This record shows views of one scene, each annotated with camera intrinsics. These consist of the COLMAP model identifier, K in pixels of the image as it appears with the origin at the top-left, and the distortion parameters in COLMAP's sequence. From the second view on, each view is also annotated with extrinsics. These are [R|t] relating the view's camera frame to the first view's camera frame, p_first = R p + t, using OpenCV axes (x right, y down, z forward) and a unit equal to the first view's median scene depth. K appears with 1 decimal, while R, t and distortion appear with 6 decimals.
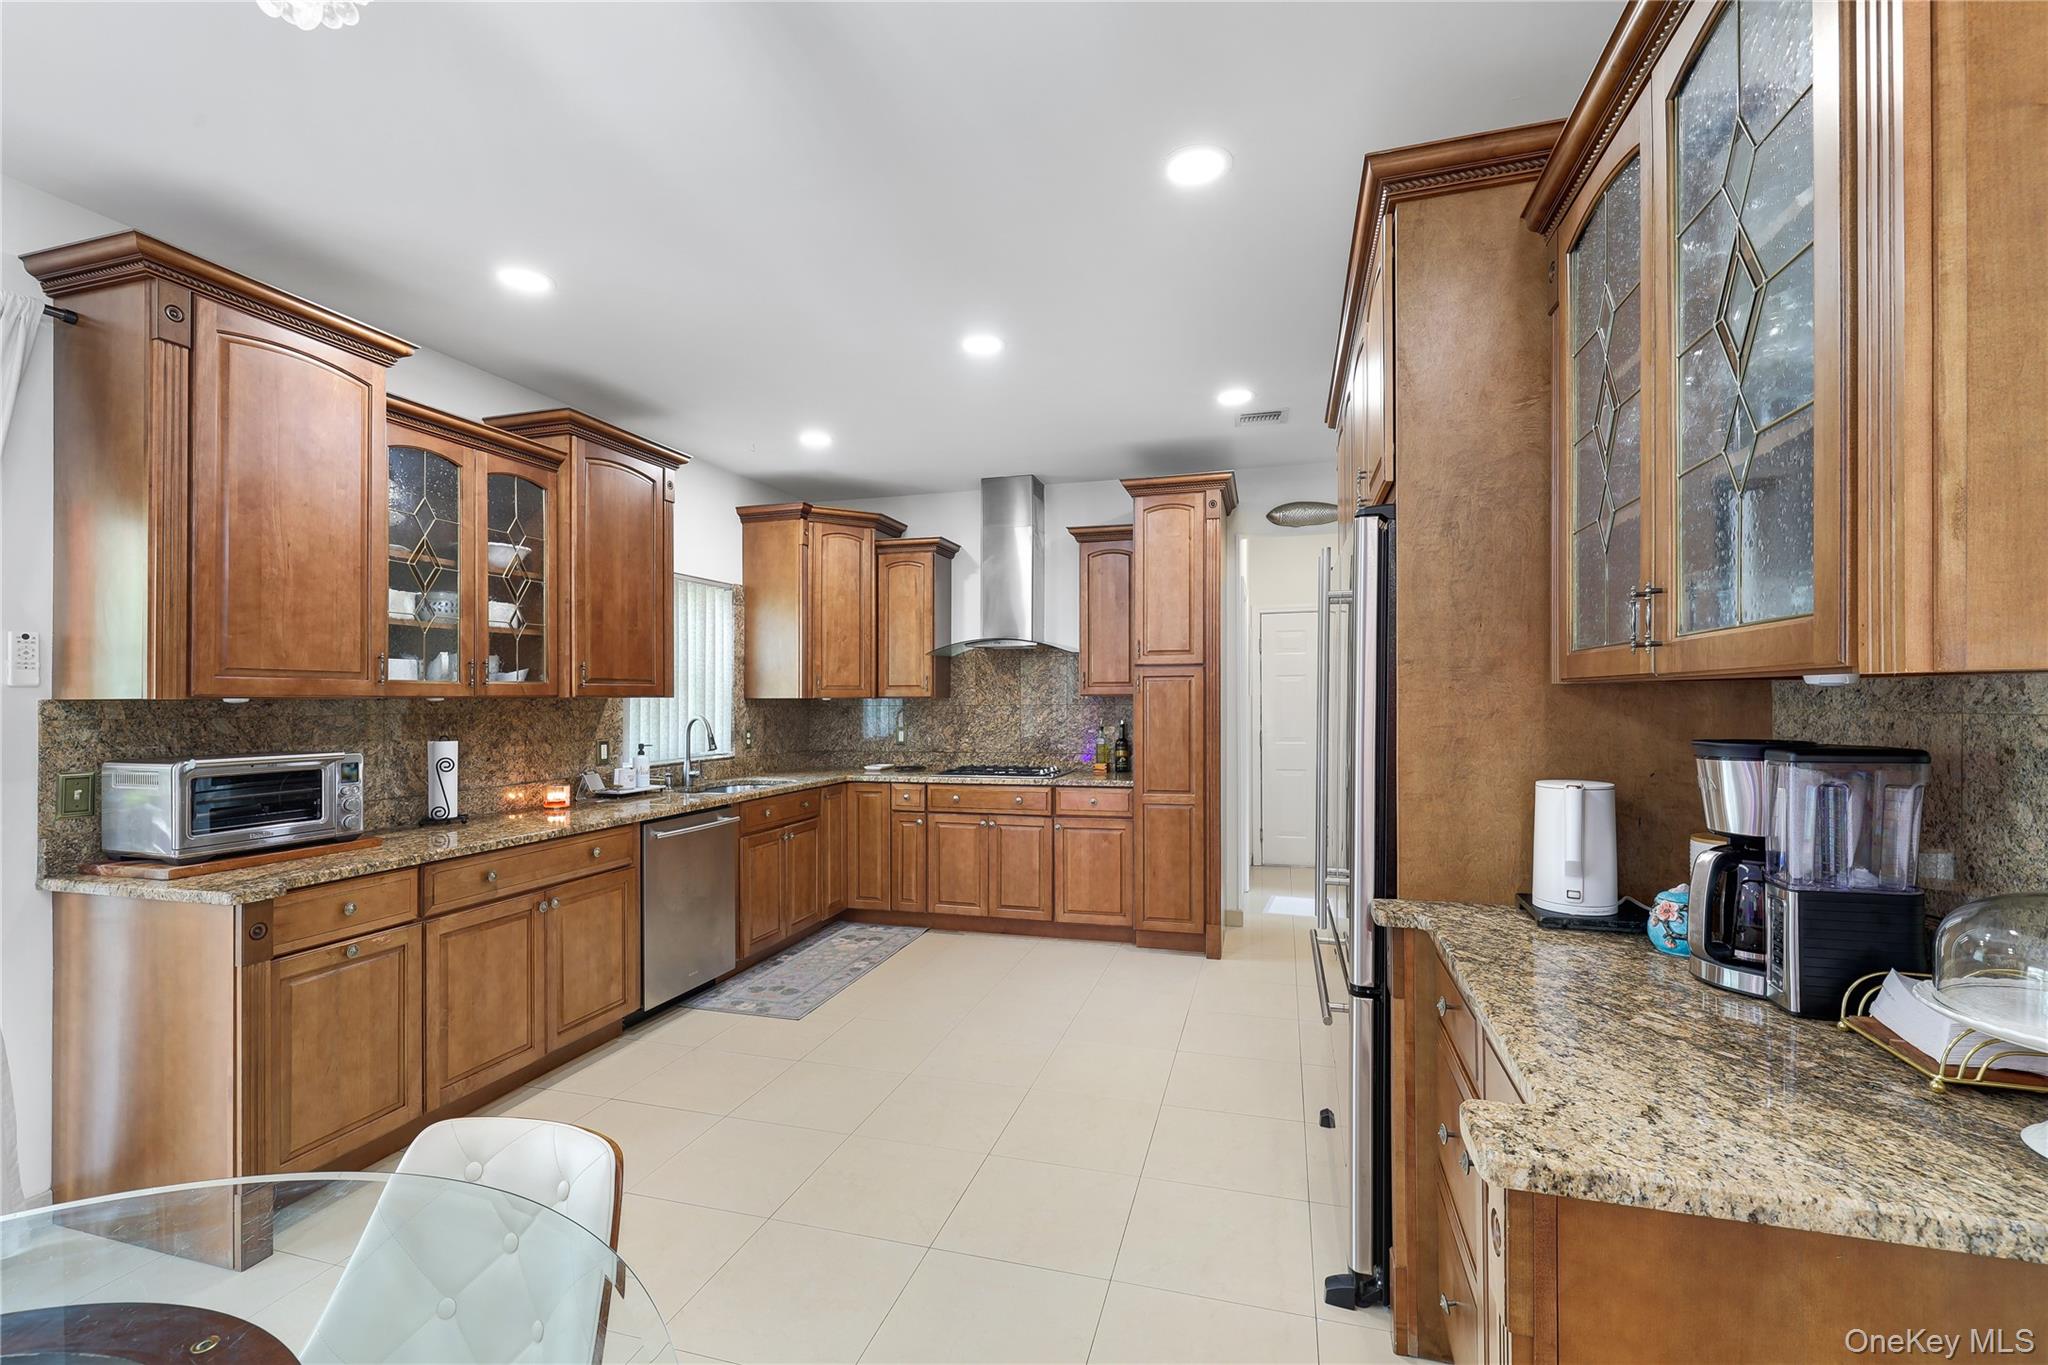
lens RADIAL K [[861.0, 0, 1037.8], [0, 861.0, 687.5], [0, 0, 1]] dist [-0.007039, -0.000072]
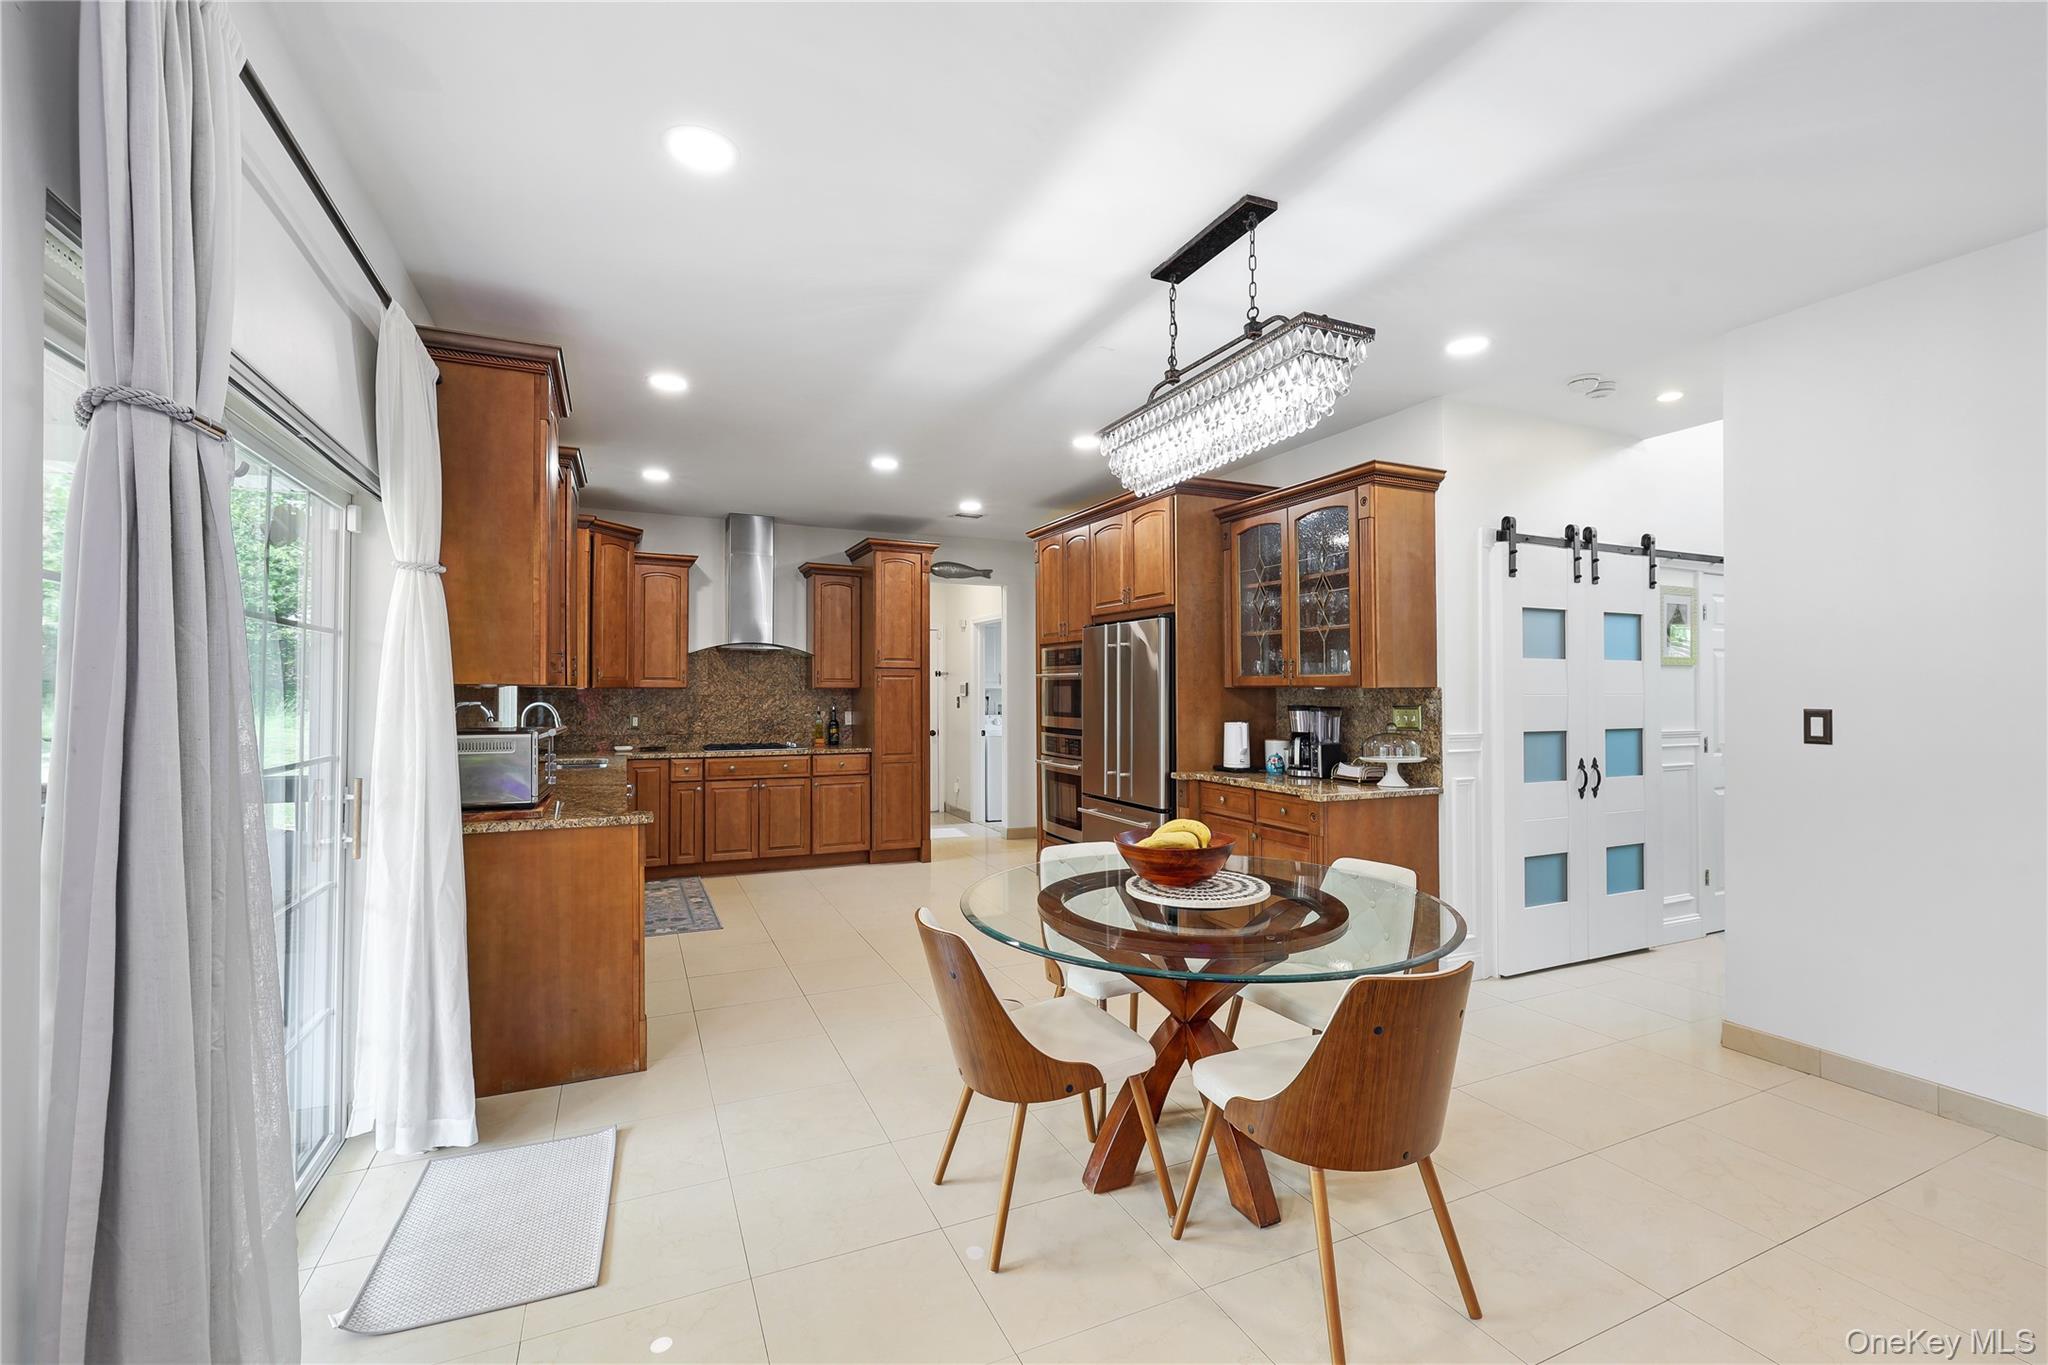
lens RADIAL K [[861.0, 0, 1013.4], [0, 861.0, 698.2], [0, 0, 1]] dist [-0.007039, -0.000072]
pose [[0.766118, 0.004409, 0.642684, -0.621686], [-0.016948, 0.999767, 0.013345, 0.002167], [-0.642476, -0.021116, 0.766015, -0.245052]]
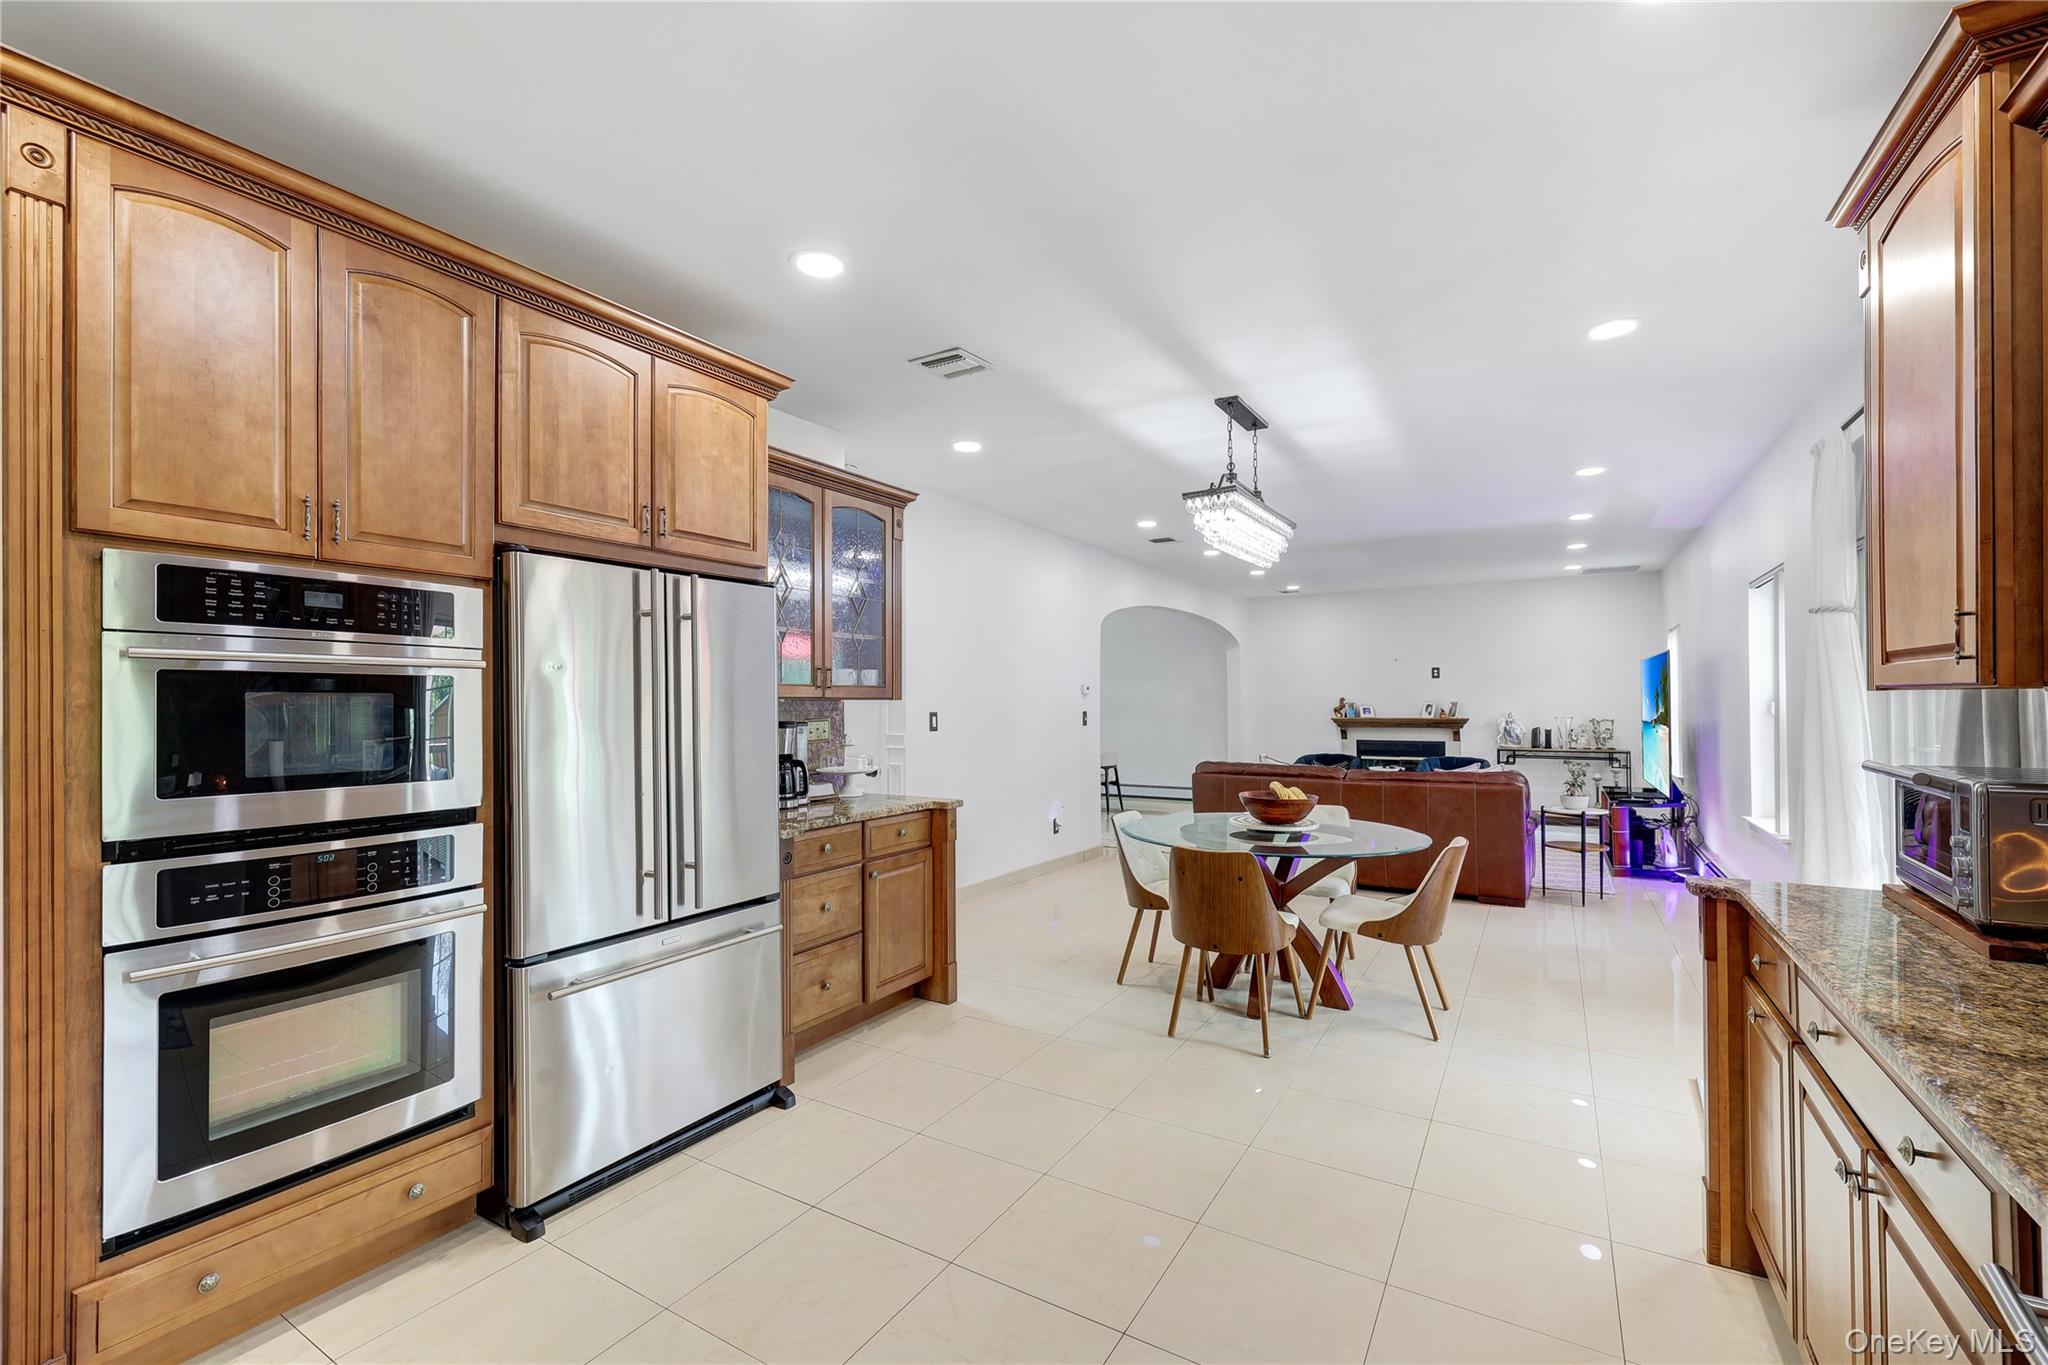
lens RADIAL K [[861.0, 0, 1020.8], [0, 861.0, 686.4], [0, 0, 1]] dist [-0.007039, -0.000072]
pose [[-0.963085, 0.011801, 0.268937, -0.192974], [0.003570, 0.999511, -0.031073, 0.010499], [-0.269172, -0.028966, -0.962656, 0.957867]]
